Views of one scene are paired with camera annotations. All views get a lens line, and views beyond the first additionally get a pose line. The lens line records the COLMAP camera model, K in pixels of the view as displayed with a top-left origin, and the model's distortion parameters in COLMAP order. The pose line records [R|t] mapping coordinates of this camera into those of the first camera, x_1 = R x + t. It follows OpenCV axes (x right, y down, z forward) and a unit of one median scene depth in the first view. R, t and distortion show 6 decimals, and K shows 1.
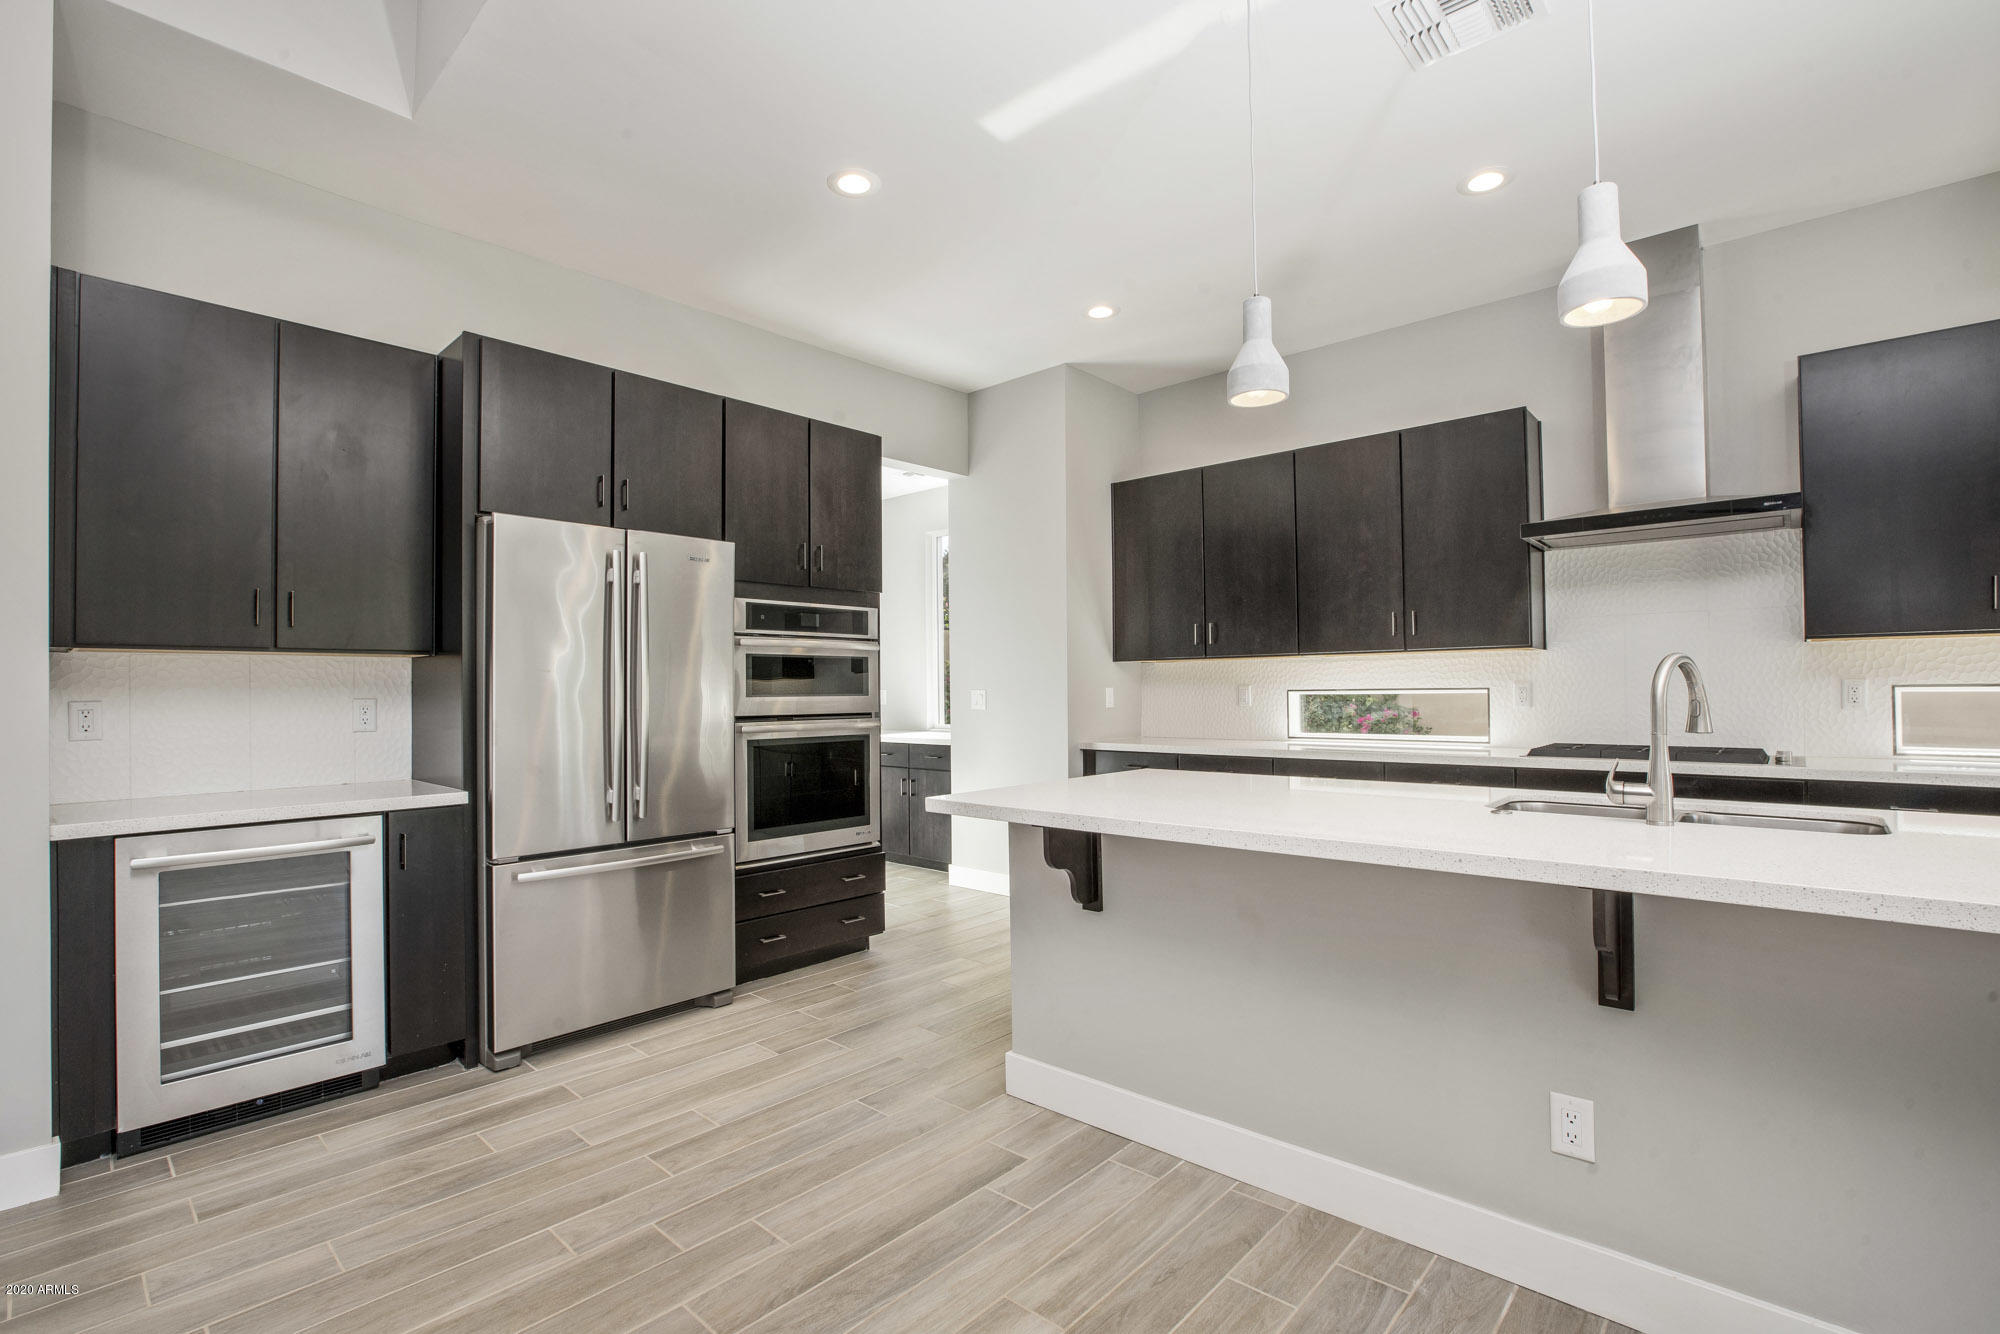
lens RADIAL K [[909.5, 0, 980.7], [0, 909.5, 676.1], [0, 0, 1]] dist [-0.039499, 0.006720]
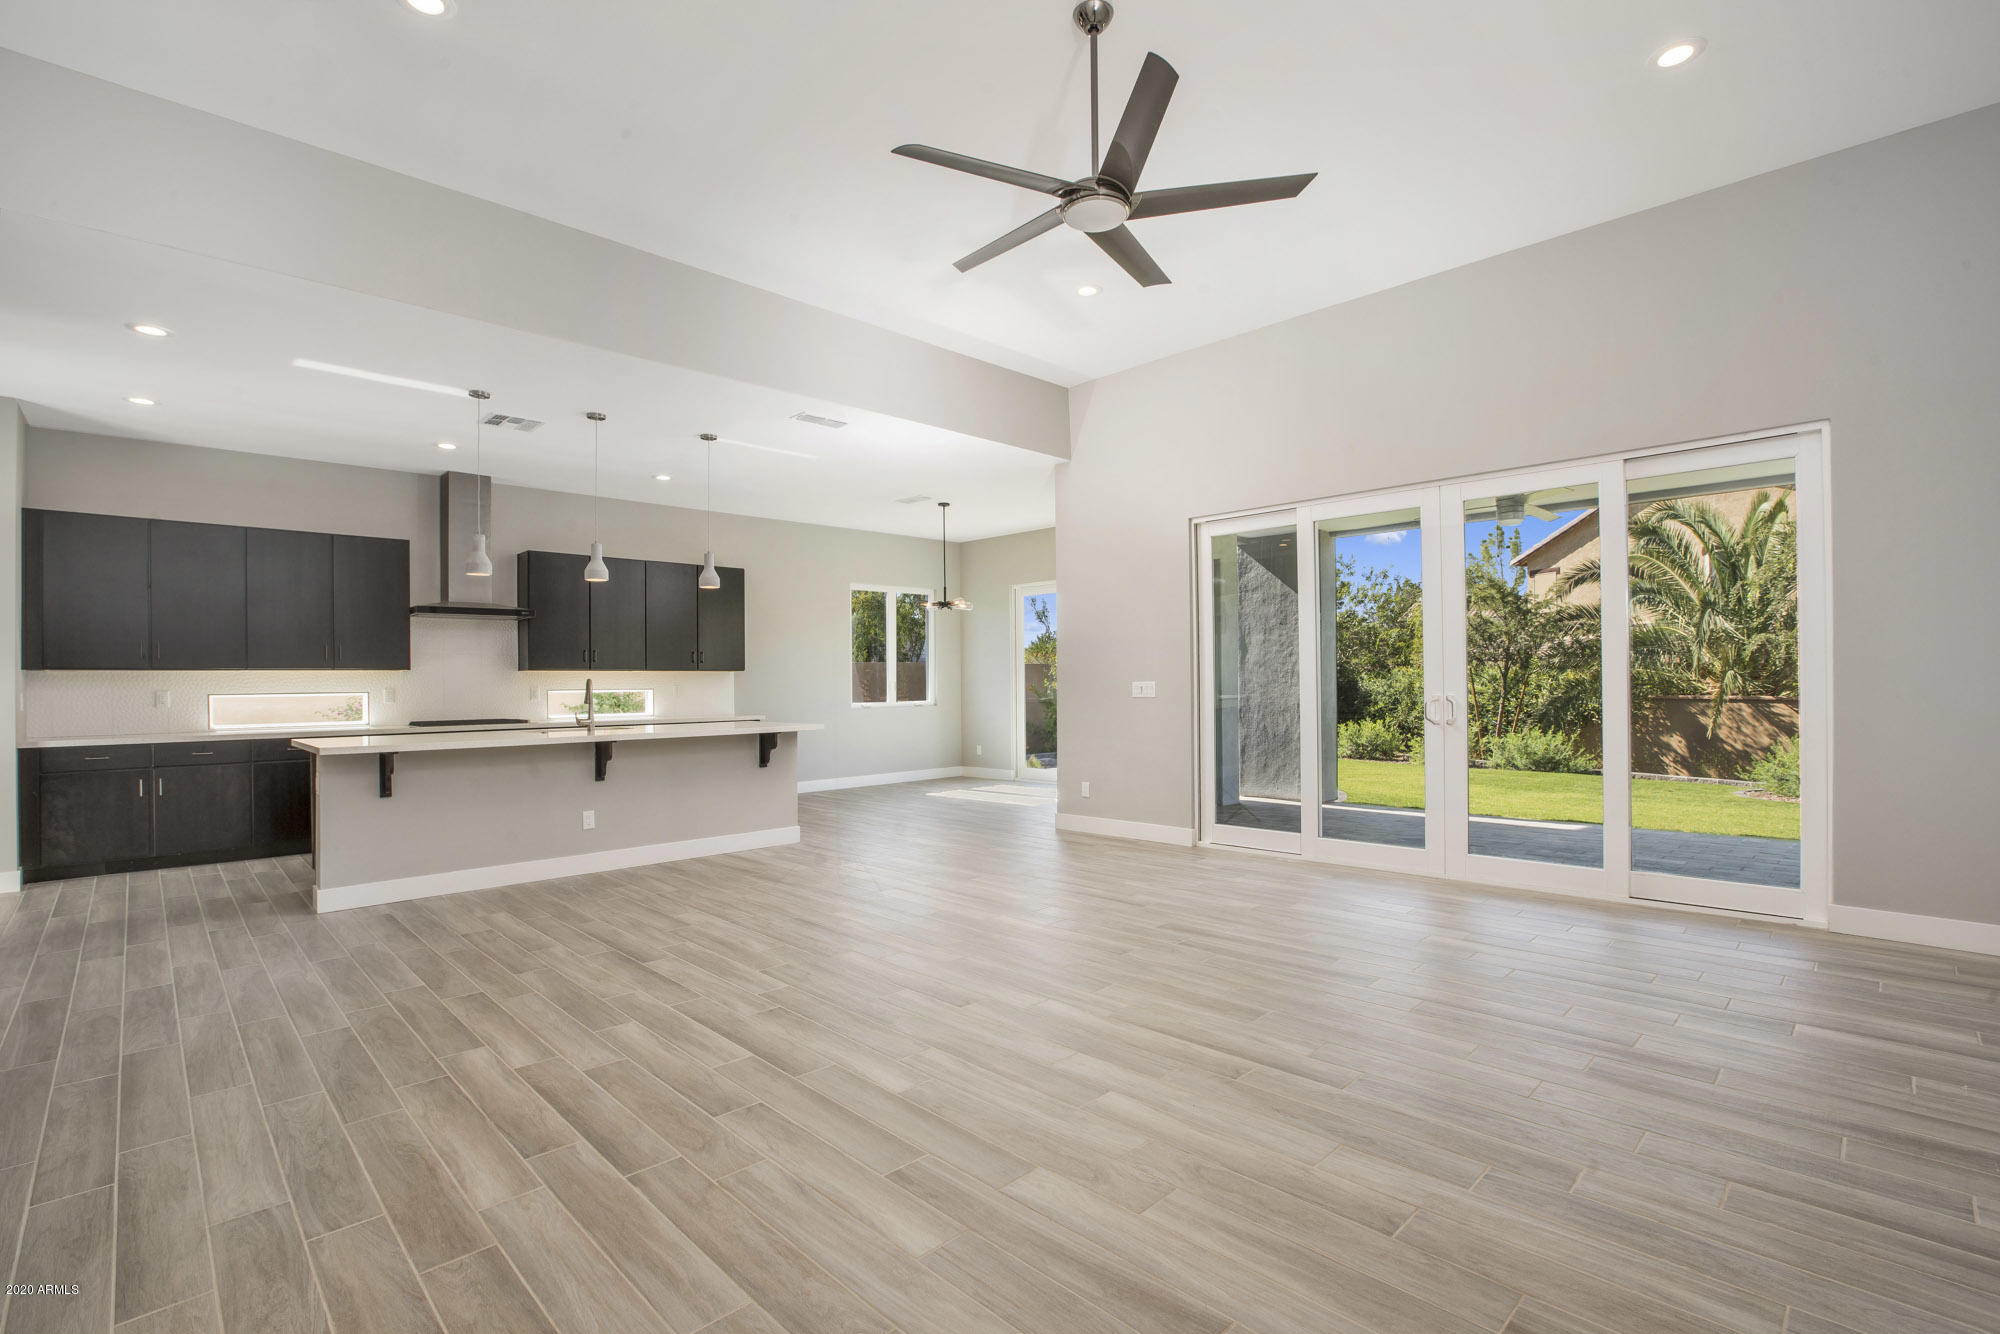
lens RADIAL K [[909.5, 0, 997.1], [0, 909.5, 674.3], [0, 0, 1]] dist [-0.039499, 0.006720]
pose [[0.047270, 0.020035, 0.998681, -1.169576], [-0.008339, 0.999772, -0.019662, 0.003779], [-0.998847, -0.007398, 0.047427, -0.309623]]
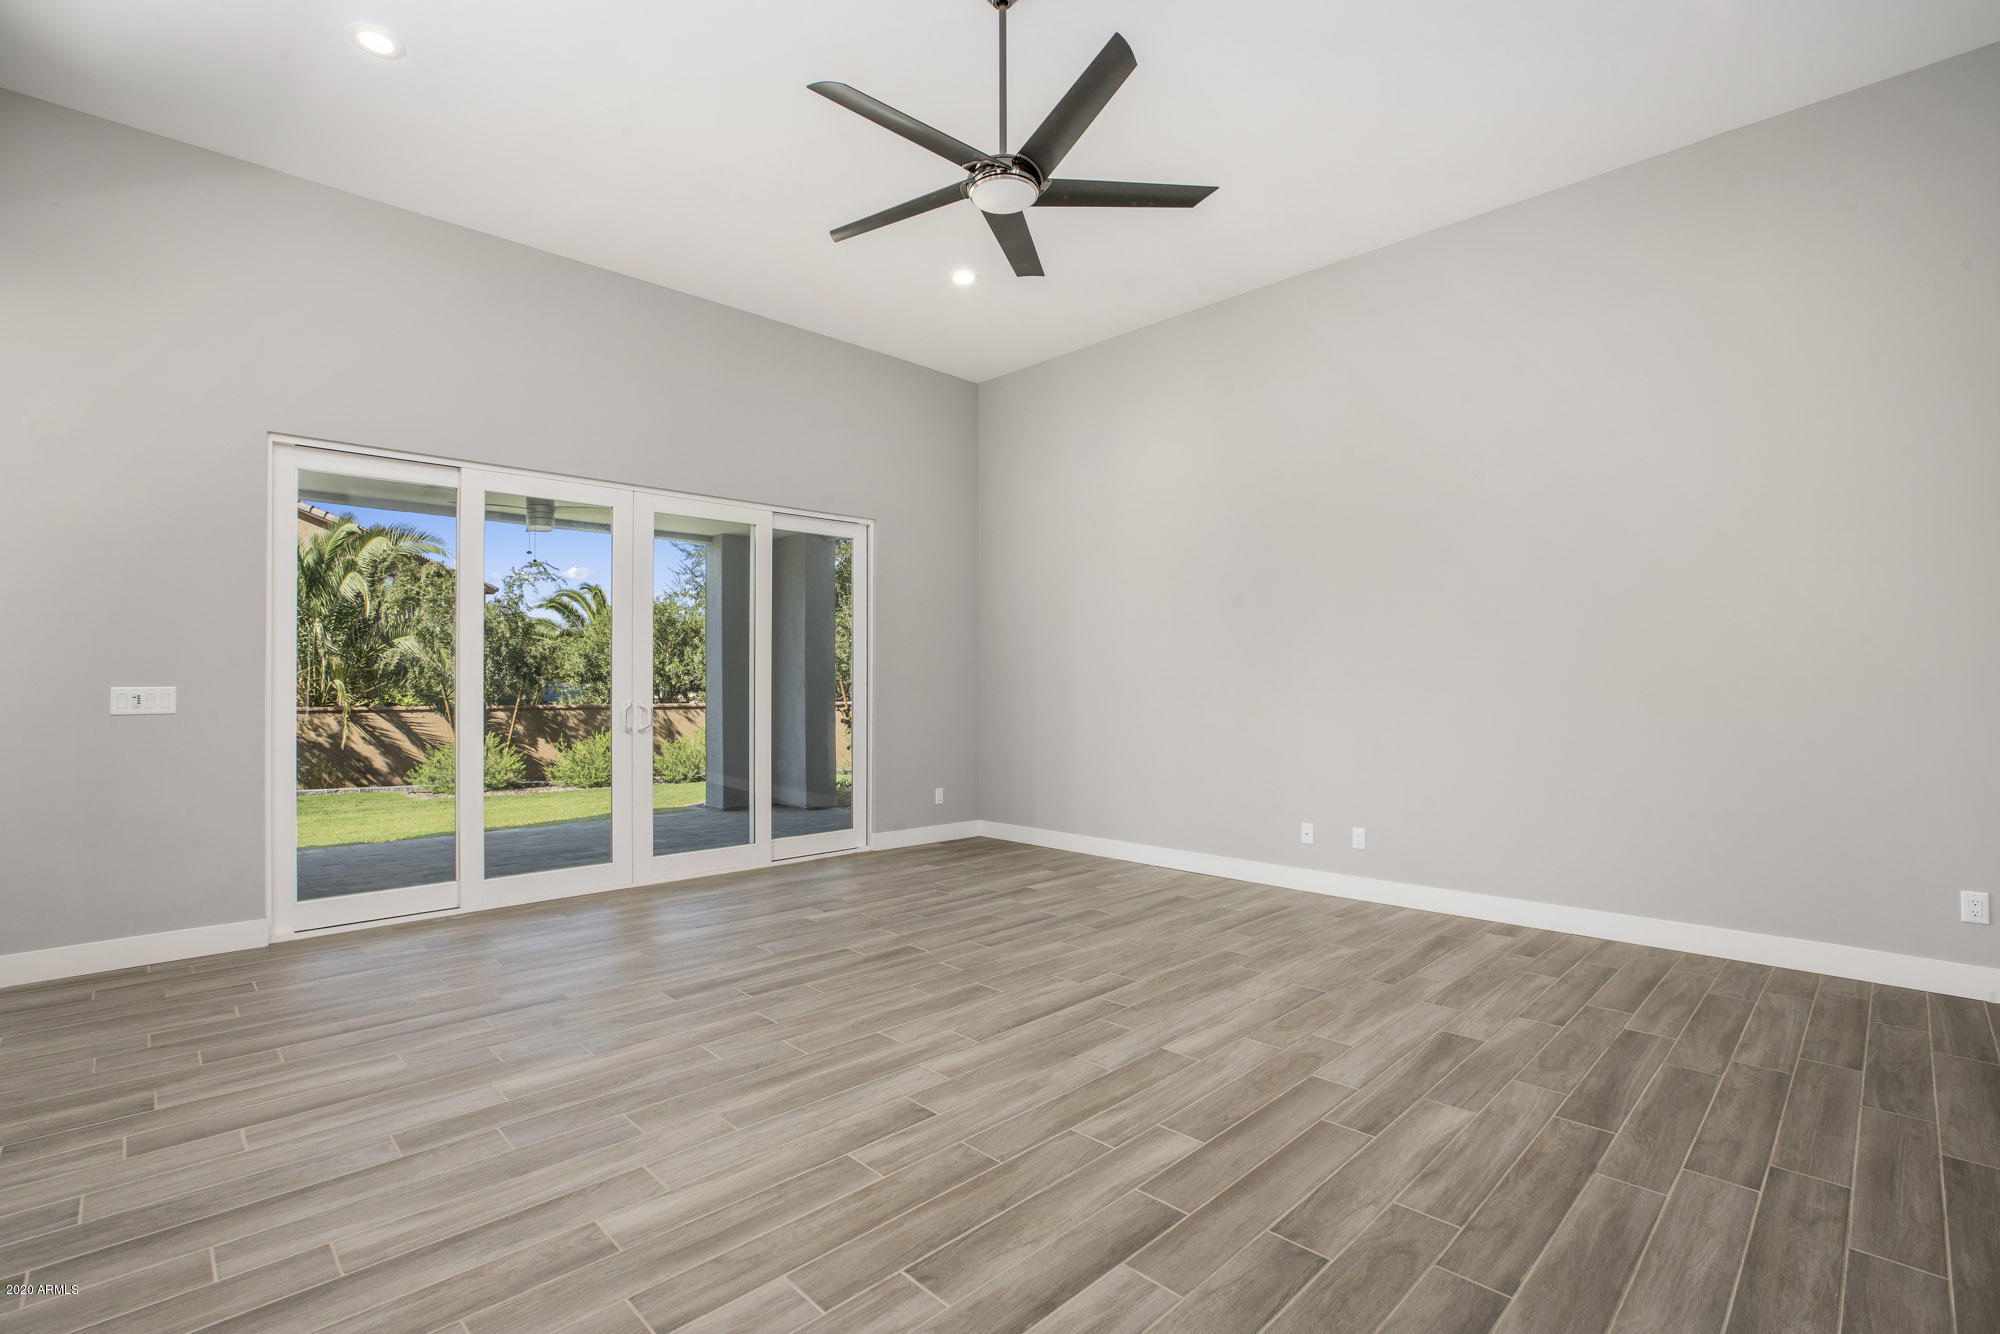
lens RADIAL K [[909.5, 0, 990.1], [0, 909.5, 682.4], [0, 0, 1]] dist [-0.039499, 0.006720]
pose [[-0.998587, 0.014781, 0.051041, -0.382423], [0.013536, 0.999604, -0.024651, 0.013359], [-0.051385, -0.023925, -0.998392, 0.406315]]
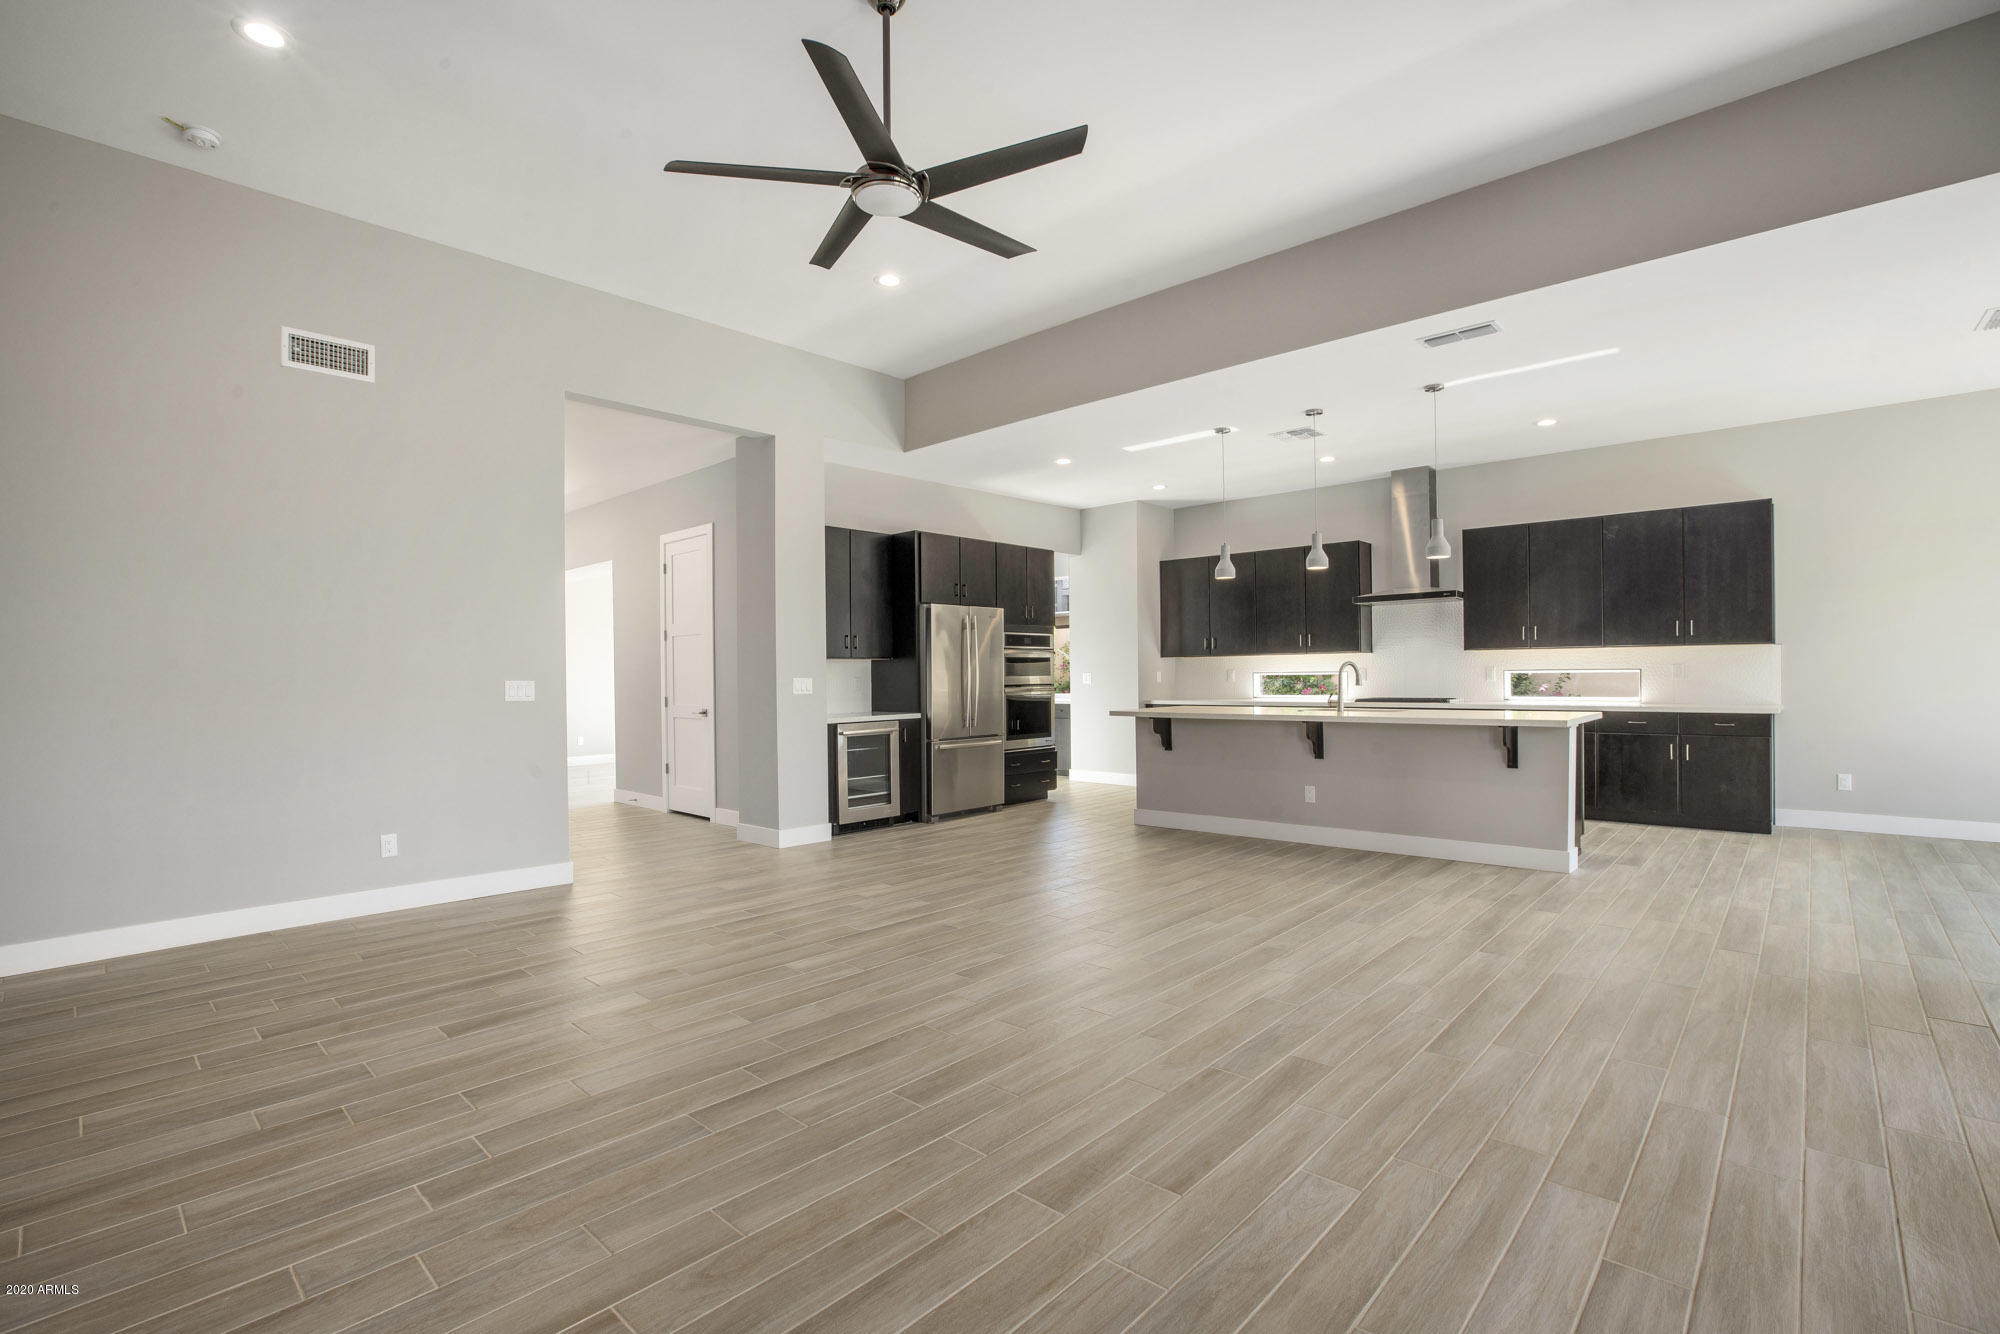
lens RADIAL K [[909.5, 0, 997.0], [0, 909.5, 665.1], [0, 0, 1]] dist [-0.039499, 0.006720]
pose [[0.999991, -0.002650, 0.003416, -0.266169], [0.002621, 0.999960, 0.008592, -0.022198], [-0.003439, -0.008583, 0.999957, -1.164945]]
